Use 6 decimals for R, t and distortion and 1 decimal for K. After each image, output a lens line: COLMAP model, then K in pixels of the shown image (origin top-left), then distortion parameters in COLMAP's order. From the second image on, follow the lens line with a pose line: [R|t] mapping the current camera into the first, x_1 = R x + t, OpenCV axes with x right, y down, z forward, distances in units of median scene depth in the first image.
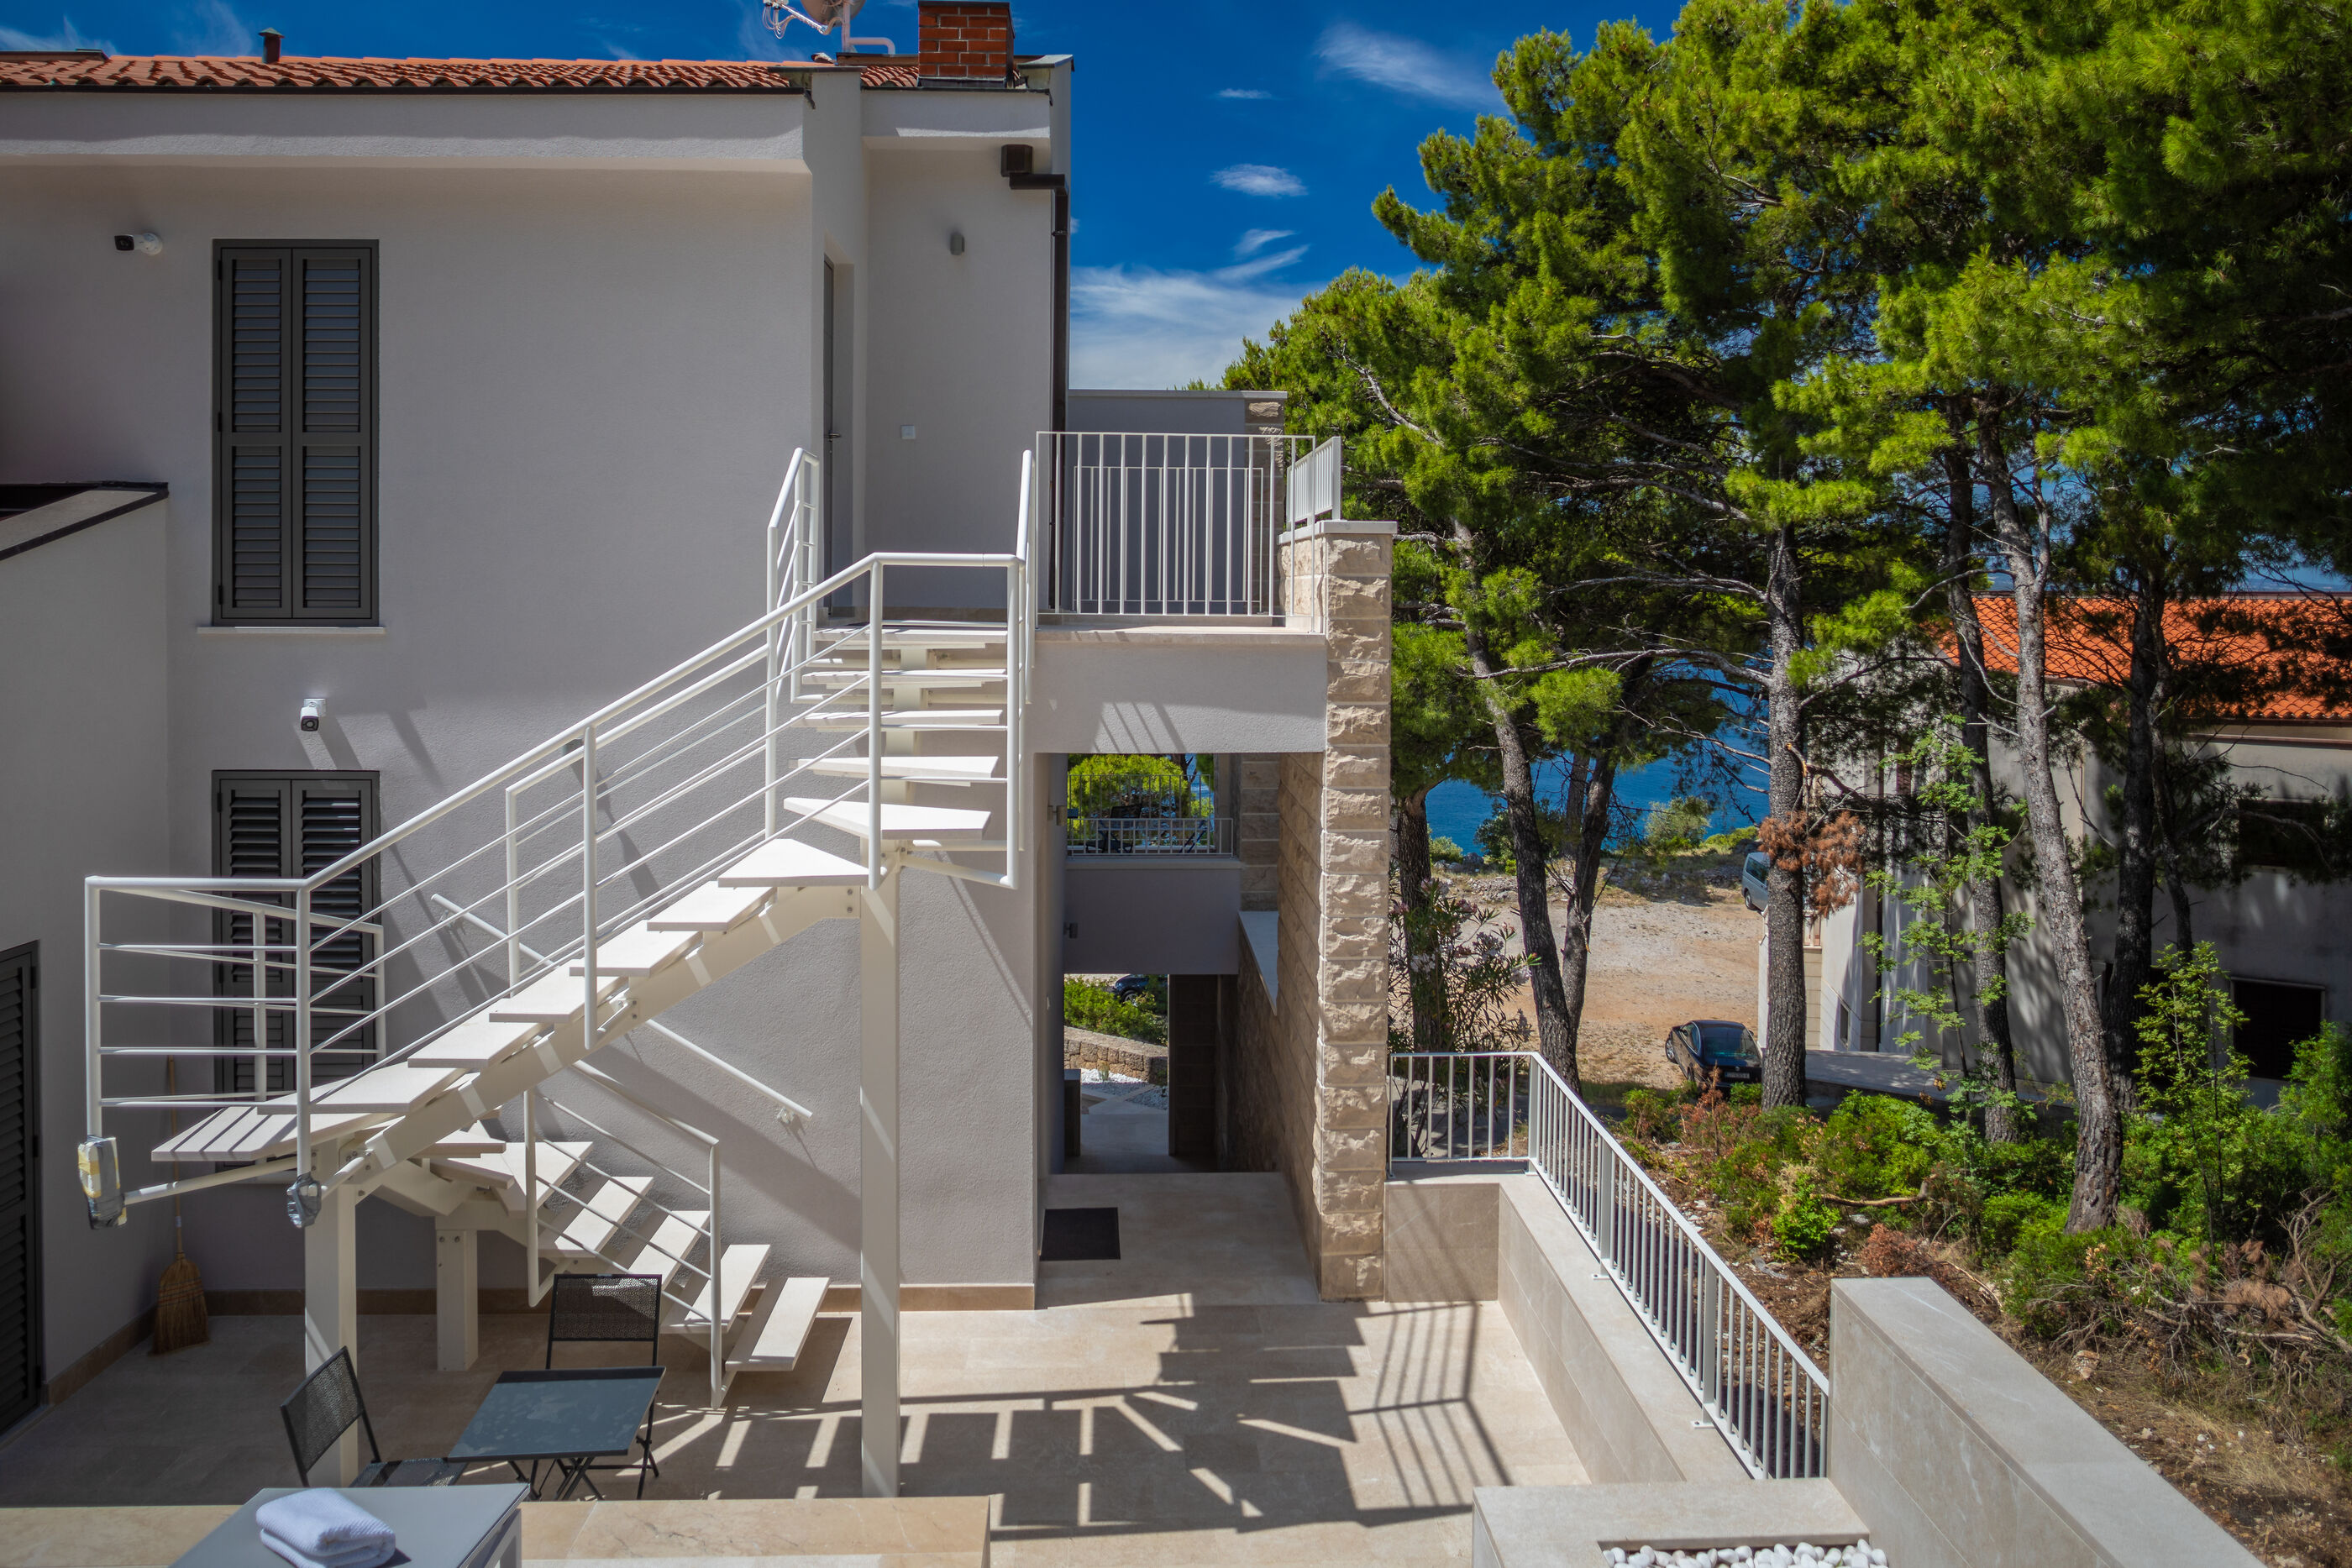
lens RADIAL K [[1673.0, 0, 1145.3], [0, 1673.0, 698.3], [0, 0, 1]] dist [-0.107558, 0.135697]
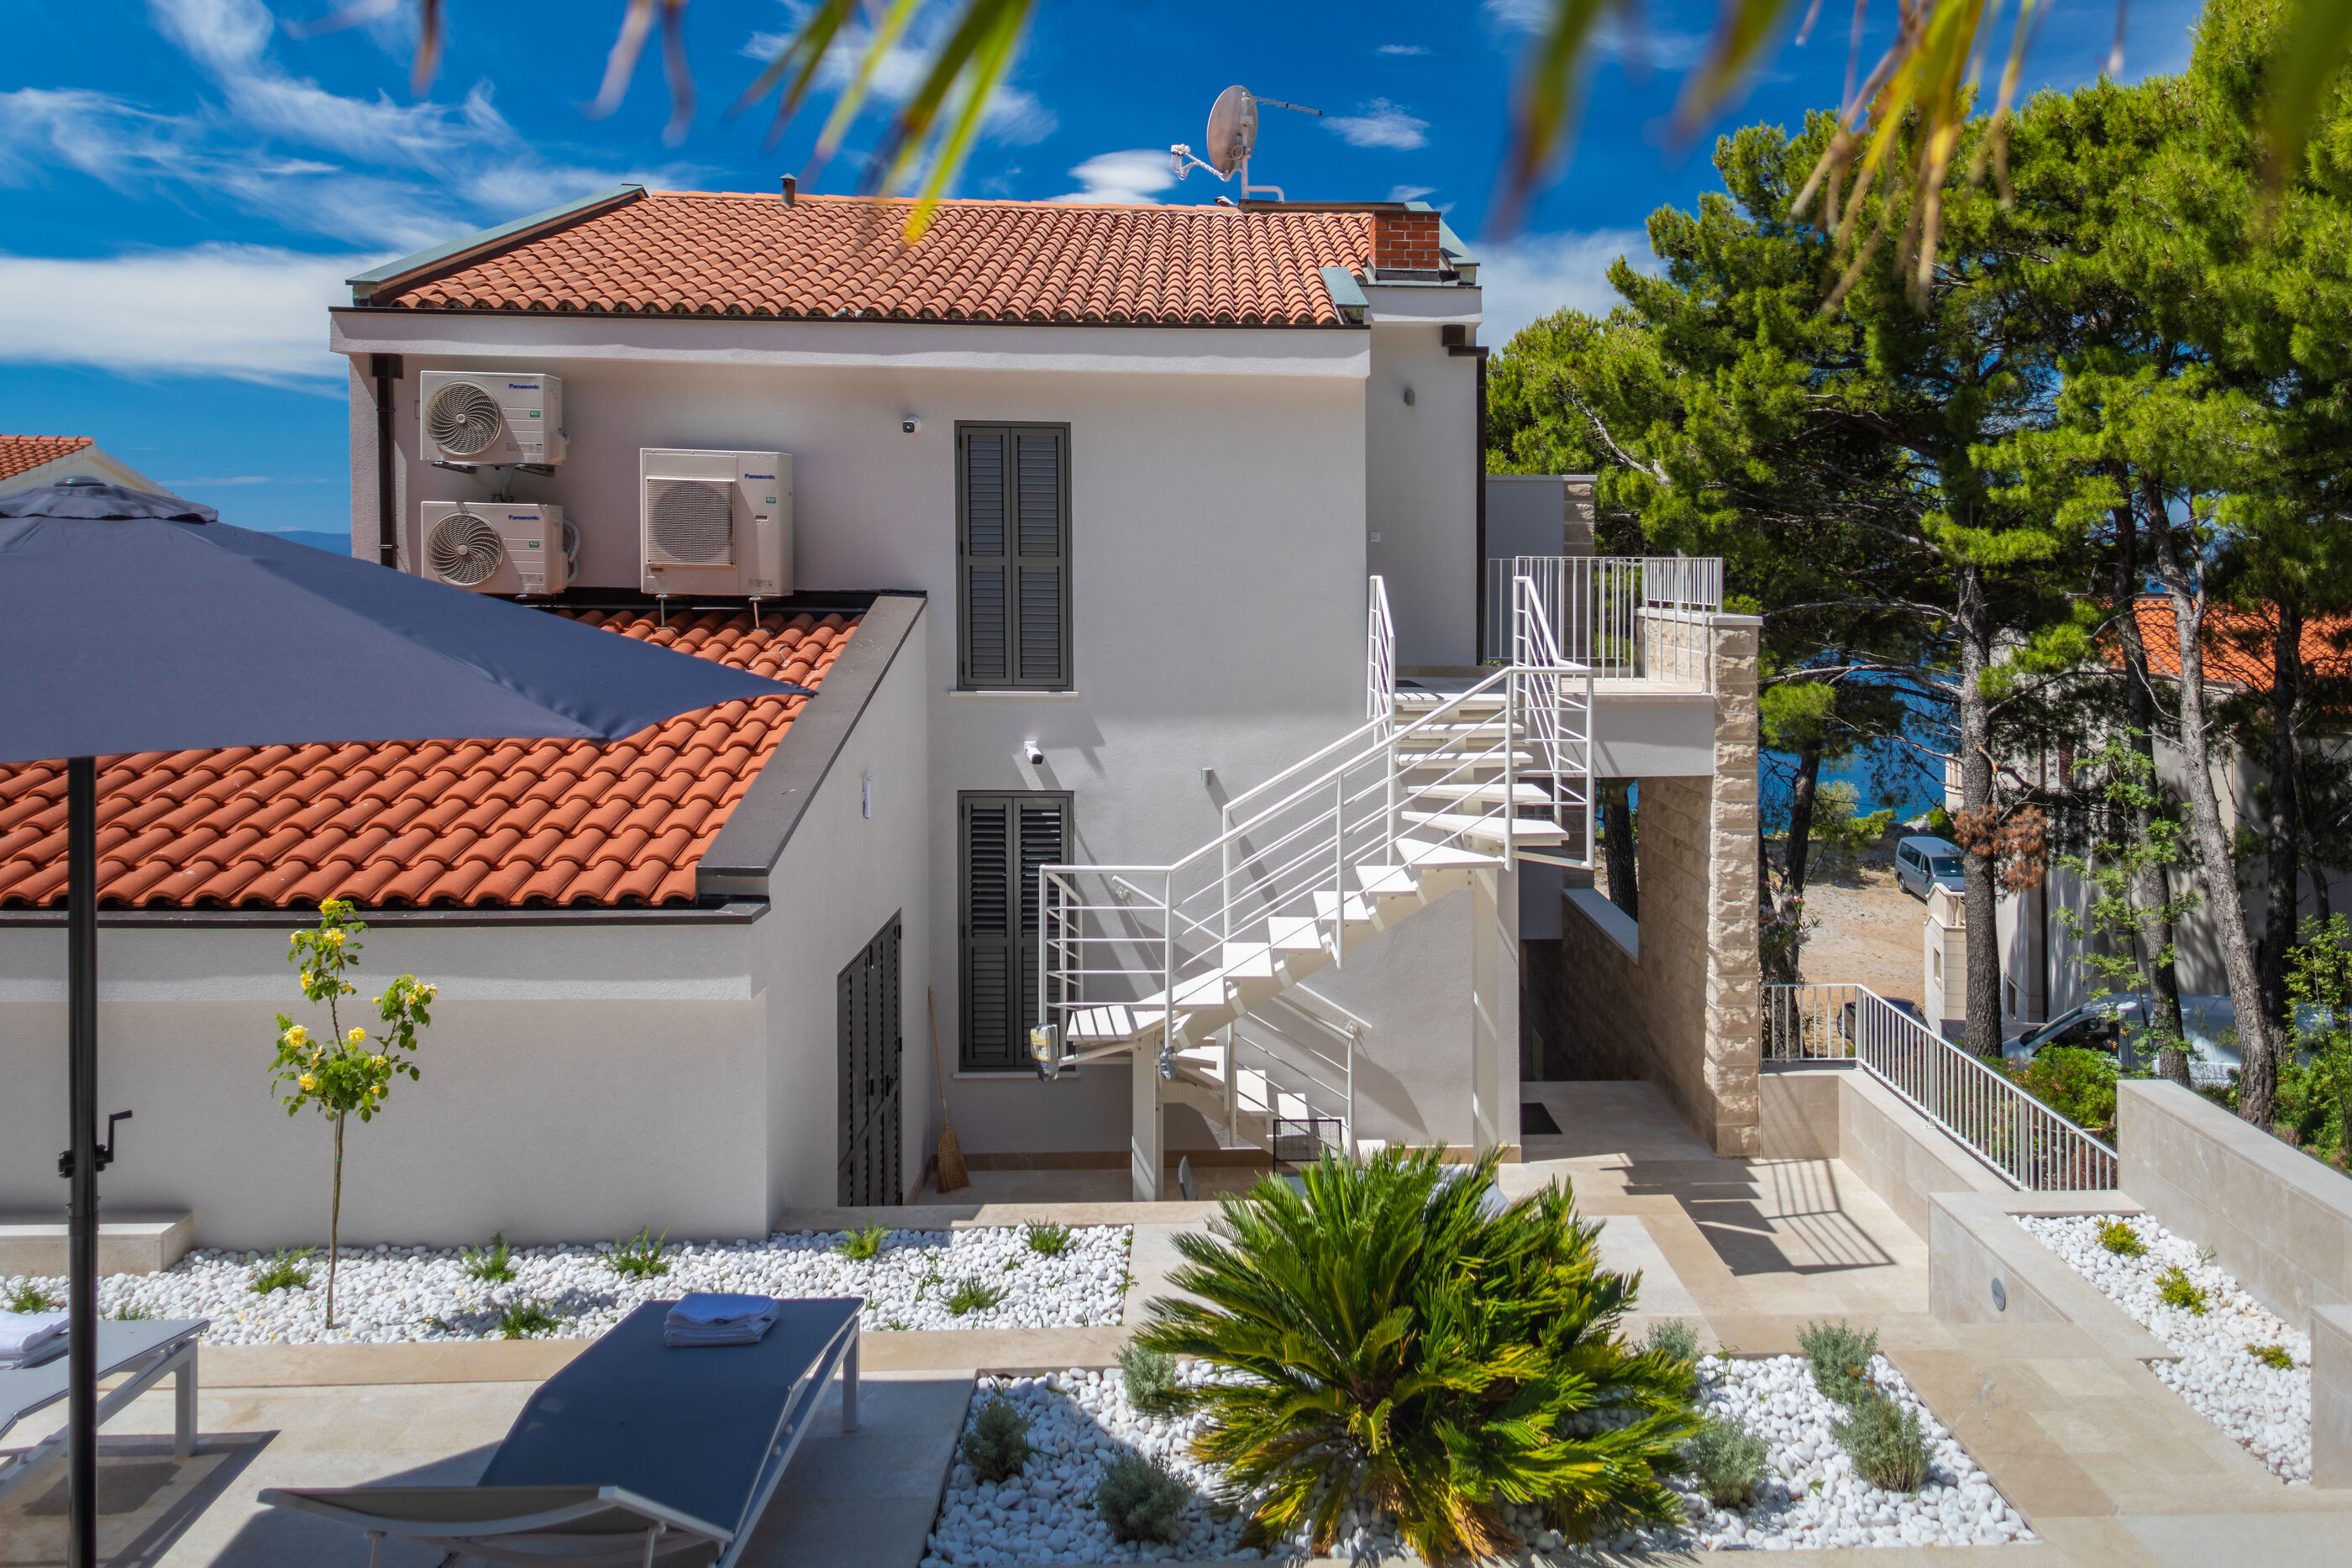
lens RADIAL K [[1682.3, 0, 1313.7], [0, 1682.3, 632.1], [0, 0, 1]] dist [-0.002800, 0.001203]
pose [[0.999775, 0.001074, 0.021171, -0.120573], [-0.000487, 0.999615, -0.027726, -0.022894], [-0.021193, 0.027710, 0.999391, -0.204927]]
